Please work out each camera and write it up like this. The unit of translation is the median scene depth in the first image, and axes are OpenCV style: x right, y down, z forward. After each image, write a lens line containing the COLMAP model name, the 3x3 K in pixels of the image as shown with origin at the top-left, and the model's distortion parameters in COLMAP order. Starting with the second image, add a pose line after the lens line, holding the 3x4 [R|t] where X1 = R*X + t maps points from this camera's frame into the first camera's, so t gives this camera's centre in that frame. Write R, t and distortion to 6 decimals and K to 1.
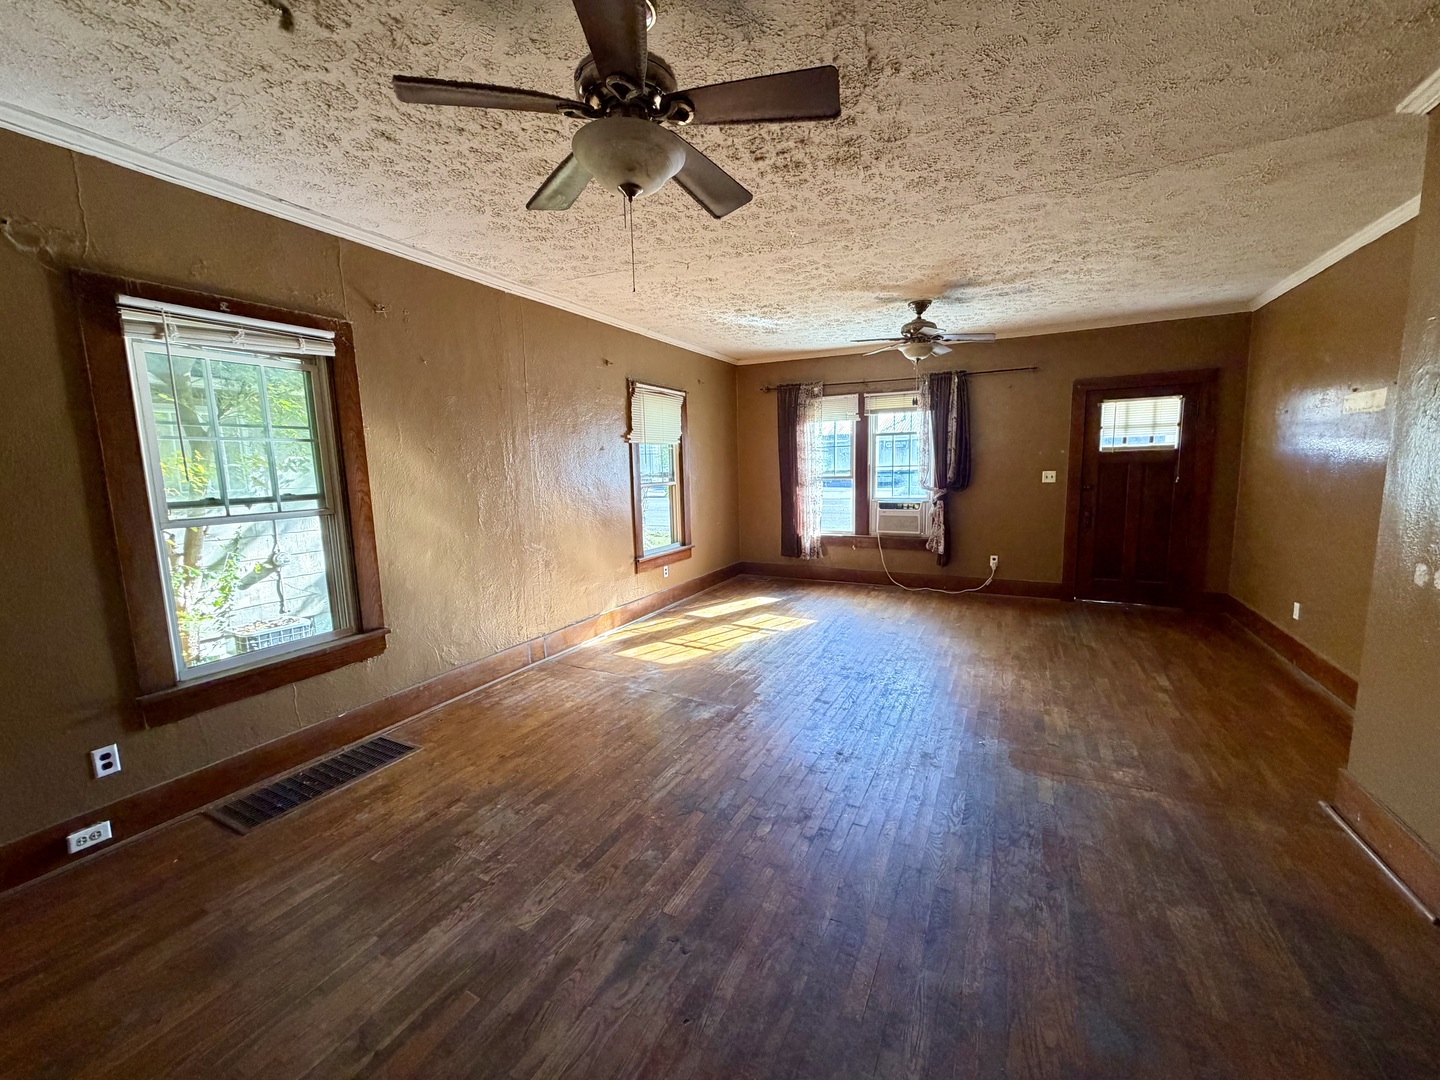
lens RADIAL K [[577.1, 0, 718.0], [0, 577.1, 539.5], [0, 0, 1]] dist [0.008158, -0.000068]
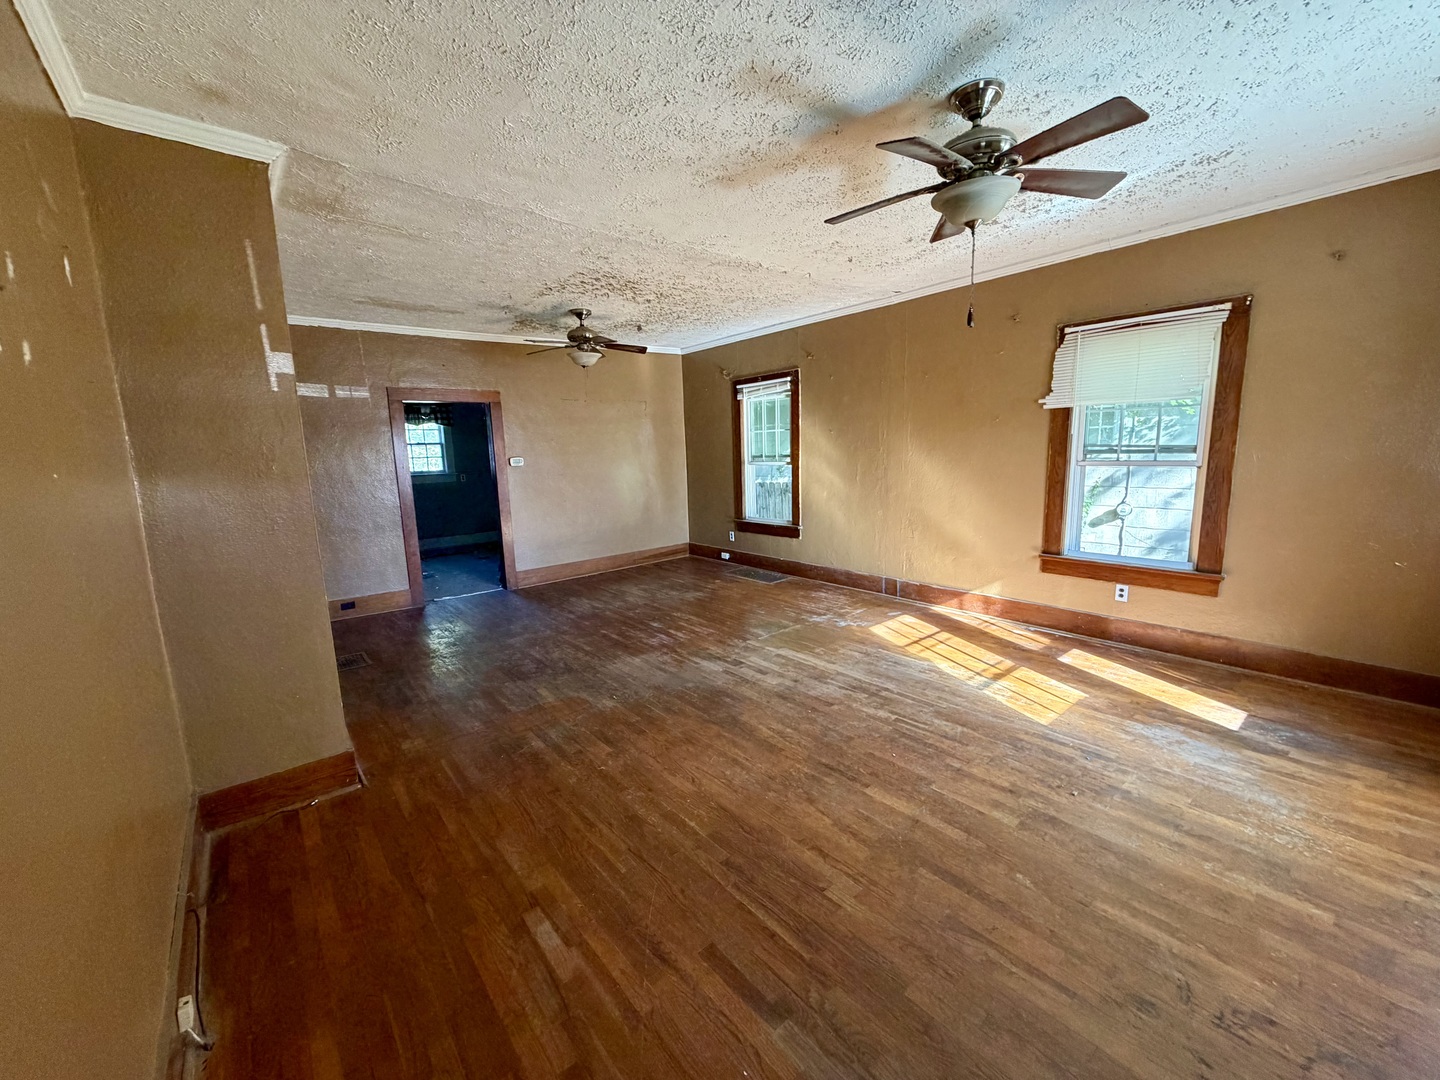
lens RADIAL K [[577.1, 0, 718.0], [0, 577.1, 539.7], [0, 0, 1]] dist [0.008158, -0.000068]
pose [[-0.397573, 0.179414, -0.899859, 0.874015], [-0.082173, 0.969795, 0.229663, -0.152870], [0.913883, 0.165252, -0.370822, 1.010415]]
